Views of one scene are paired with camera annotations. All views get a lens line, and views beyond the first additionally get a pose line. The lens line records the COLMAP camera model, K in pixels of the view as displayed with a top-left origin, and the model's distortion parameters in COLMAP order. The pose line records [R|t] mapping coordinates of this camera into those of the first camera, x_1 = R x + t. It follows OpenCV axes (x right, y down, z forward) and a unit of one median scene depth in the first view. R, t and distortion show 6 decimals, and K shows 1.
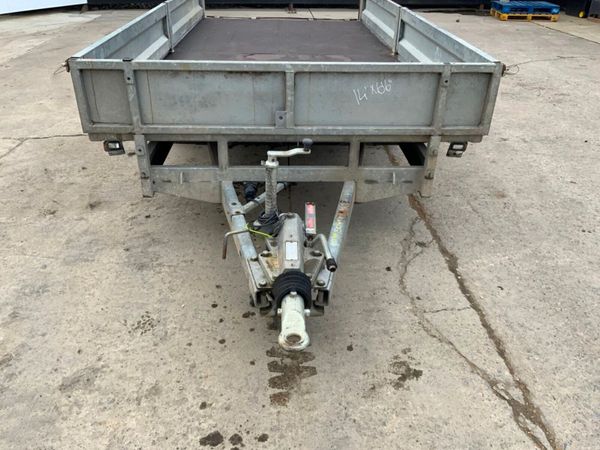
lens RADIAL K [[496.0, 0, 302.3], [0, 496.0, 226.1], [0, 0, 1]] dist [0.079073, -0.152049]
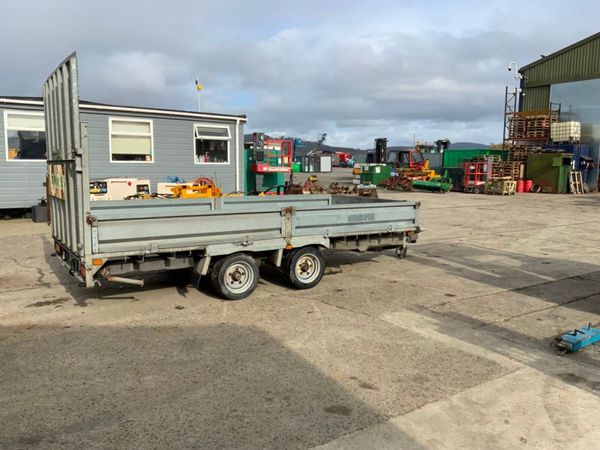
lens RADIAL K [[496.0, 0, 299.2], [0, 496.0, 224.1], [0, 0, 1]] dist [0.079073, -0.152049]
pose [[-0.518088, -0.125888, 0.846013, -2.414513], [0.408044, 0.832921, 0.373821, -1.461456], [-0.751721, 0.538883, -0.380158, 2.457754]]
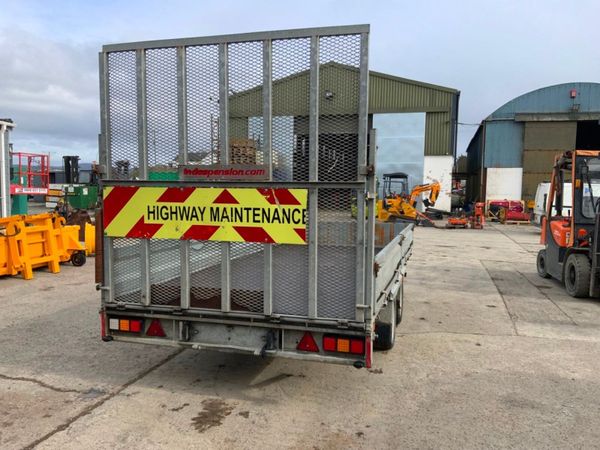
lens RADIAL K [[496.0, 0, 300.4], [0, 496.0, 225.8], [0, 0, 1]] dist [0.079073, -0.152049]
pose [[-0.949596, -0.055995, 0.308435, -0.688801], [0.125547, 0.833628, 0.537868, -1.895094], [-0.287238, 0.549480, -0.784580, 3.312367]]
